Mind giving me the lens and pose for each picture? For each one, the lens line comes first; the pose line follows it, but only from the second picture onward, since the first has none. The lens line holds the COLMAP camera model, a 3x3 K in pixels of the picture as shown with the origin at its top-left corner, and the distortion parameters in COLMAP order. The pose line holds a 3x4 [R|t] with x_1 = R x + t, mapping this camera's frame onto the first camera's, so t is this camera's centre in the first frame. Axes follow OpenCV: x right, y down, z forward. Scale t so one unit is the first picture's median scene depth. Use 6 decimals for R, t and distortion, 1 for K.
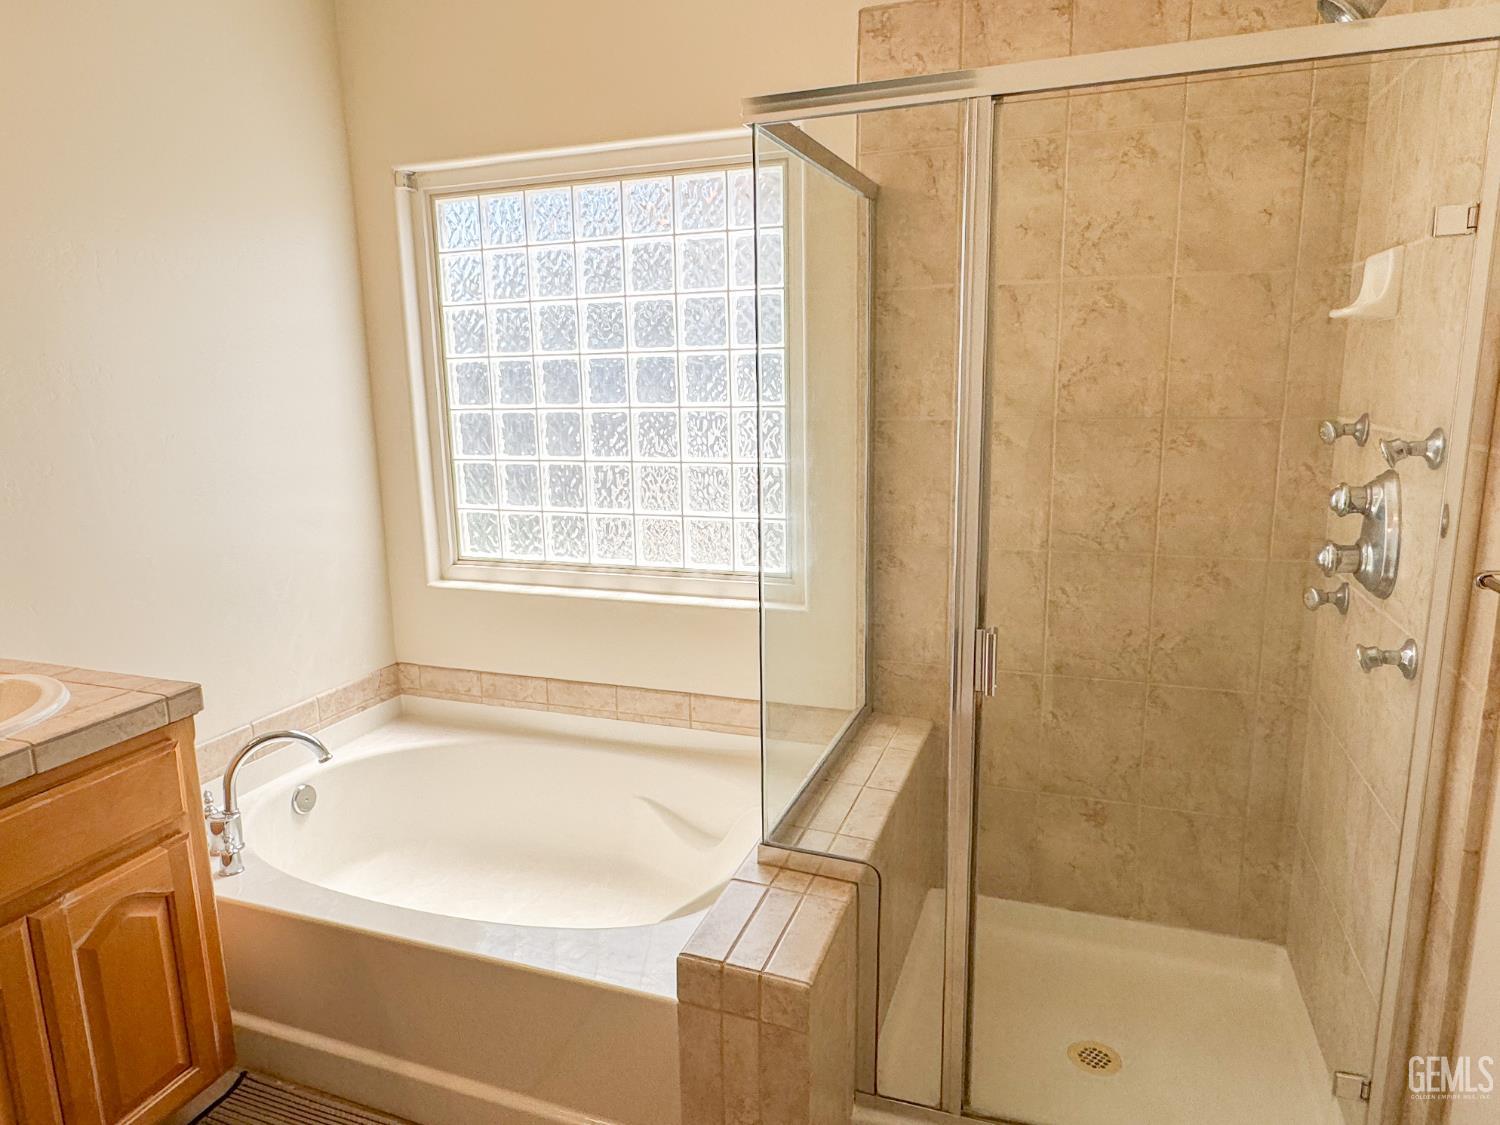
lens RADIAL K [[965.7, 0, 719.6], [0, 965.7, 561.0], [0, 0, 1]] dist [-0.002169, 0.003003]
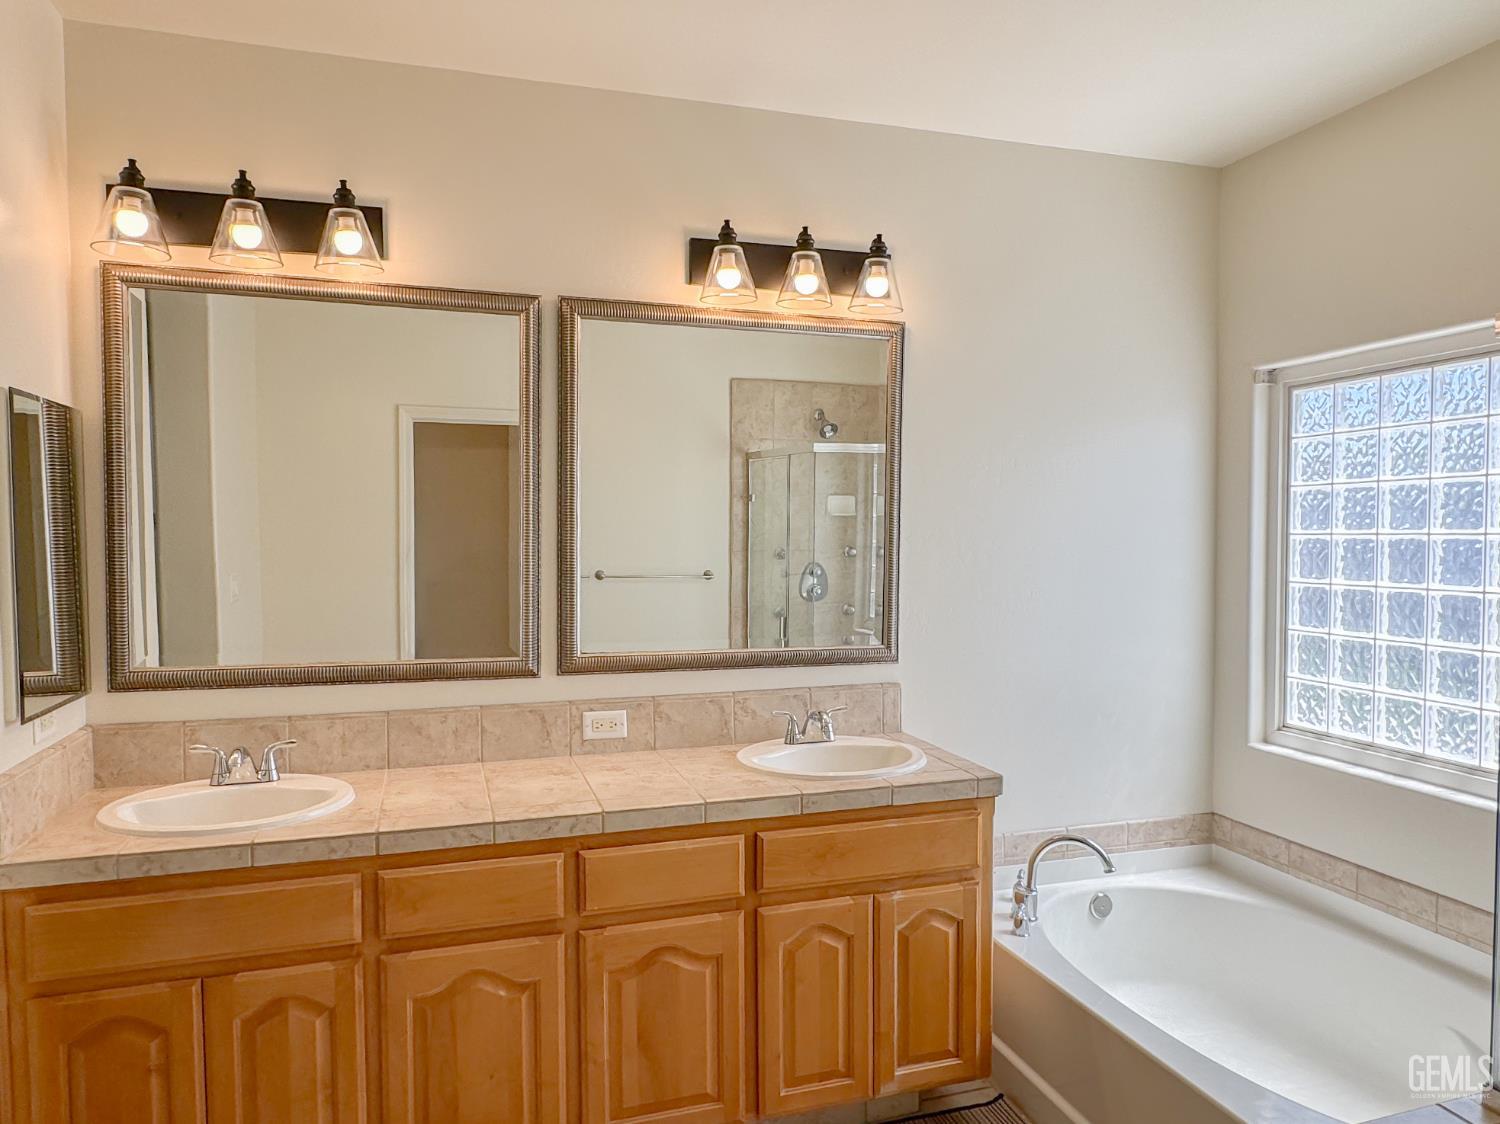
lens RADIAL K [[962.0, 0, 739.8], [0, 962.0, 568.4], [0, 0, 1]] dist [-0.003143, 0.002136]
pose [[0.614228, 0.047969, -0.787669, 0.192873], [-0.160653, 0.984848, -0.065301, -0.007937], [0.772602, 0.166651, 0.612628, -0.112870]]
